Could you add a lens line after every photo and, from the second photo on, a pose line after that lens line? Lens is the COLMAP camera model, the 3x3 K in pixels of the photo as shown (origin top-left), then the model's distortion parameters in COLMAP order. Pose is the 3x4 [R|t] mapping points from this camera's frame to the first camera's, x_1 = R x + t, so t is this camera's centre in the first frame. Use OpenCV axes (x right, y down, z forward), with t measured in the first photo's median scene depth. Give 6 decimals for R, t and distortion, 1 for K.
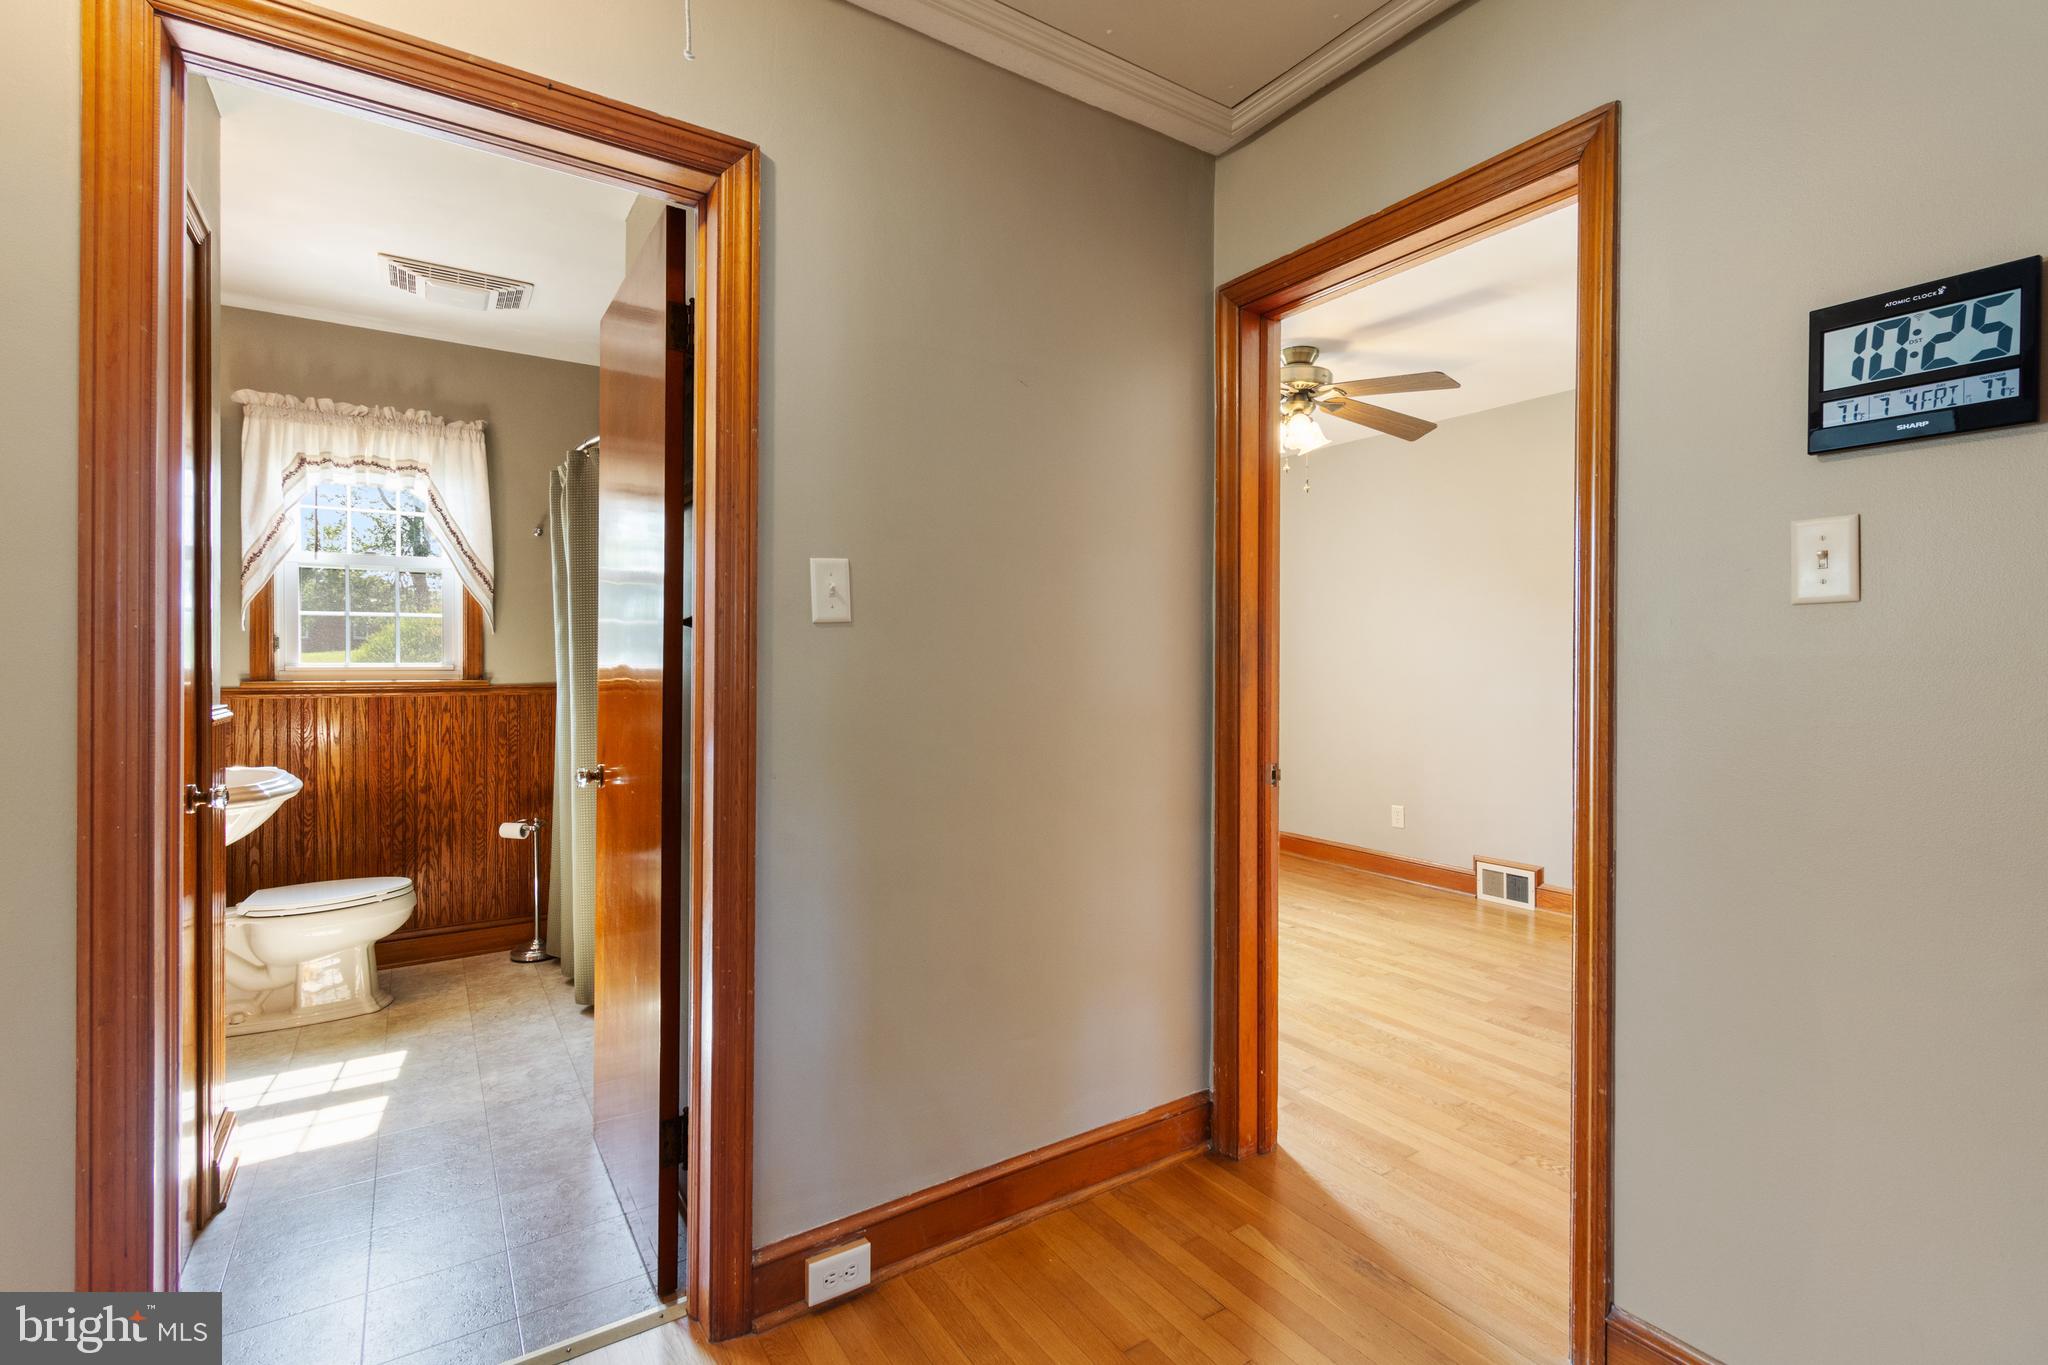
lens RADIAL K [[926.6, 0, 1032.2], [0, 926.6, 664.1], [0, 0, 1]] dist [0.004232, 0.000148]
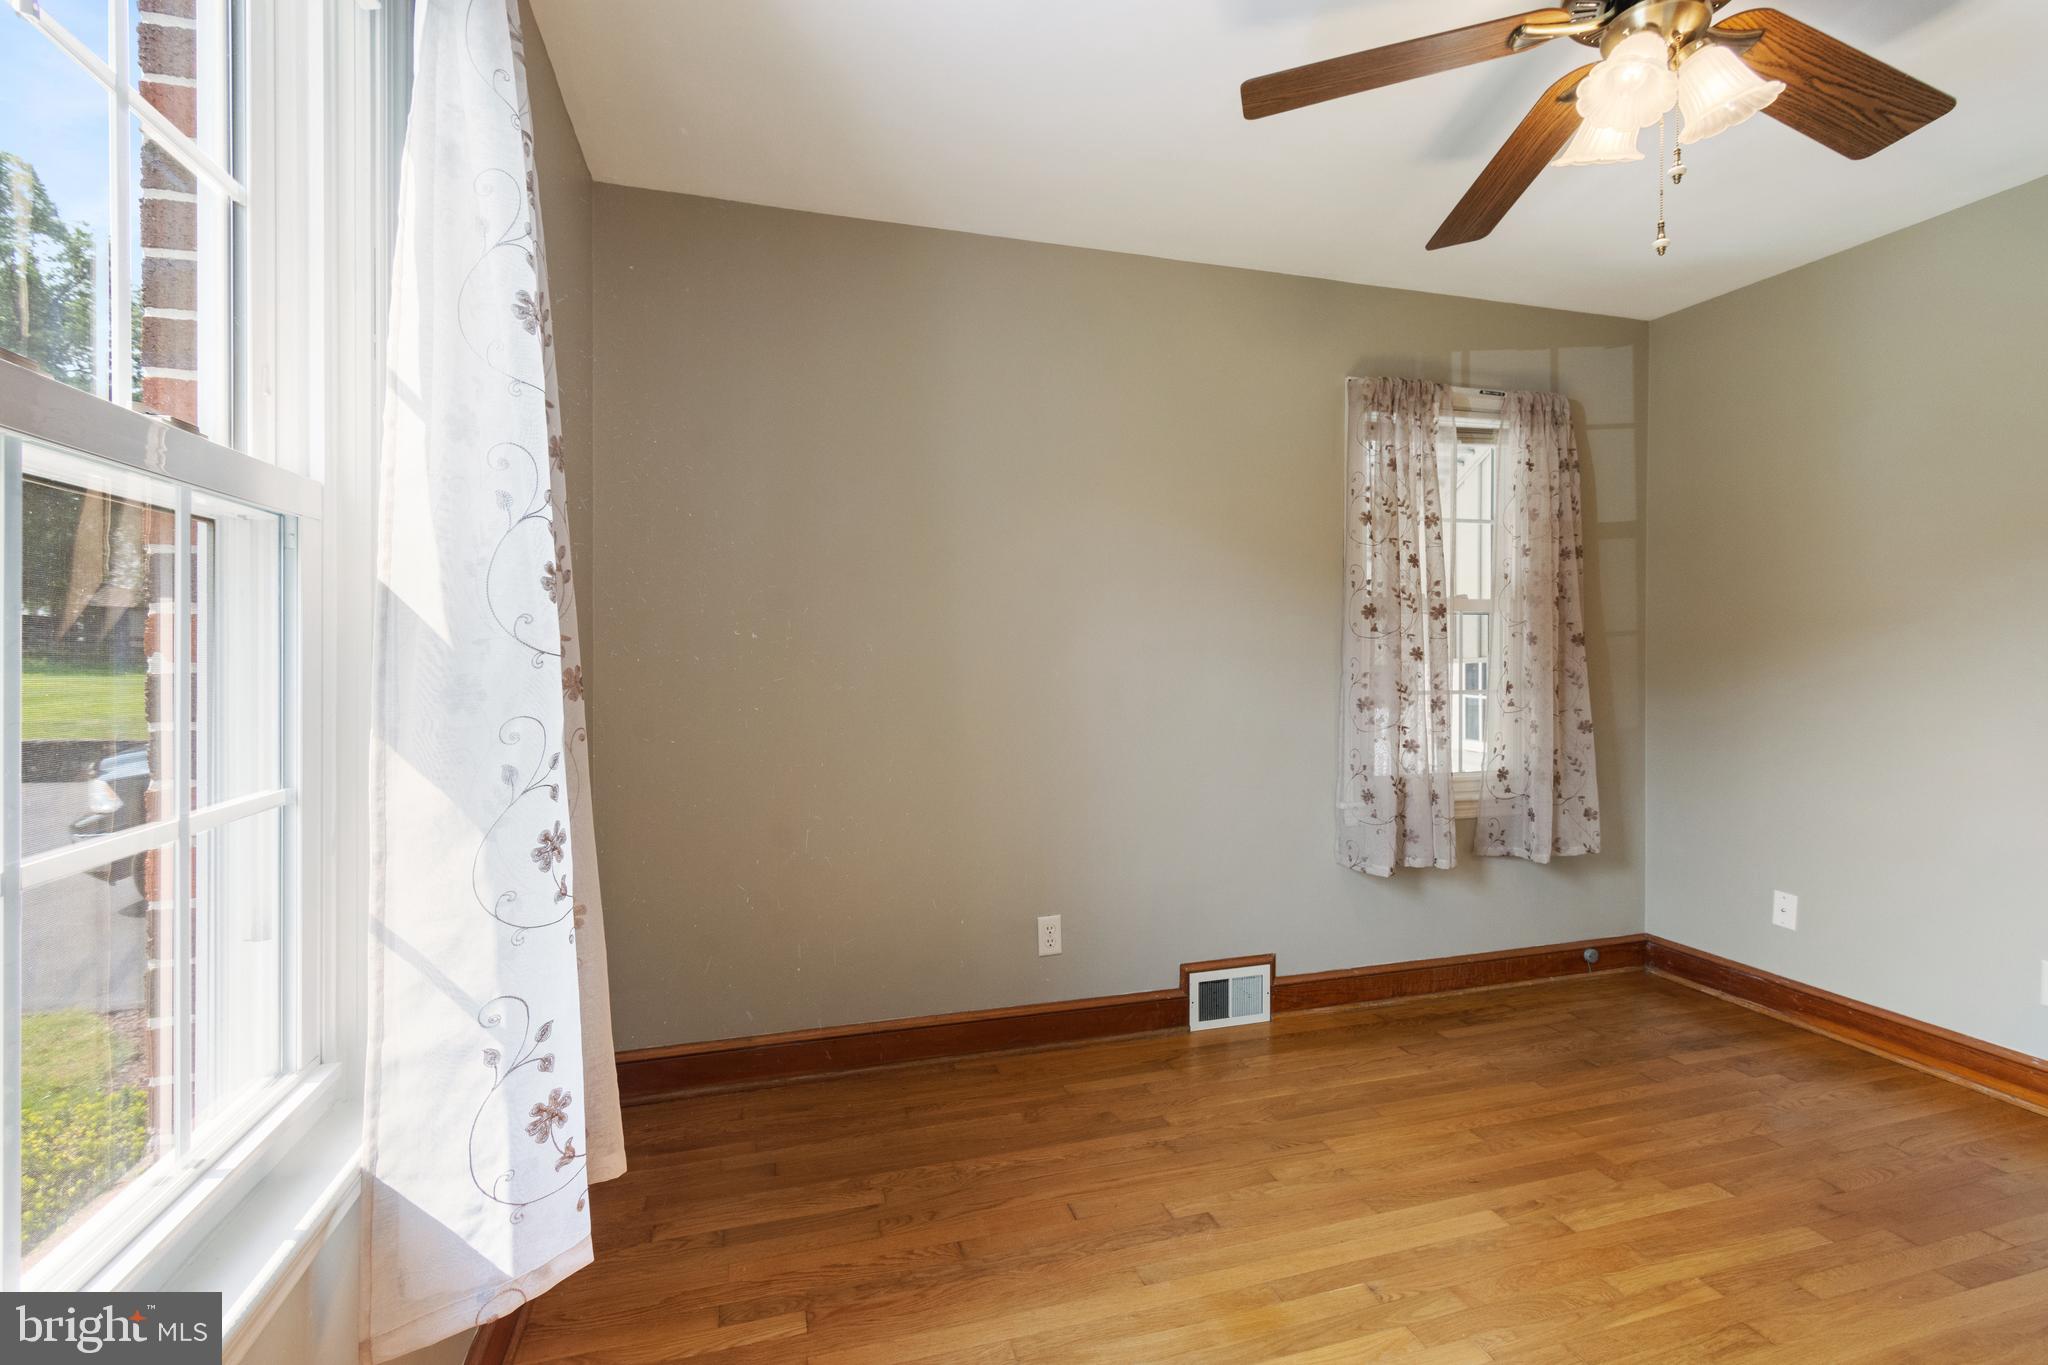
lens RADIAL K [[919.2, 0, 1036.3], [0, 919.2, 651.6], [0, 0, 1]] dist [-0.001018, -0.000167]
pose [[0.292498, -0.007352, 0.956238, -0.156443], [0.004087, 0.999971, 0.006439, -0.011463], [-0.956258, 0.002025, 0.292519, 0.968607]]
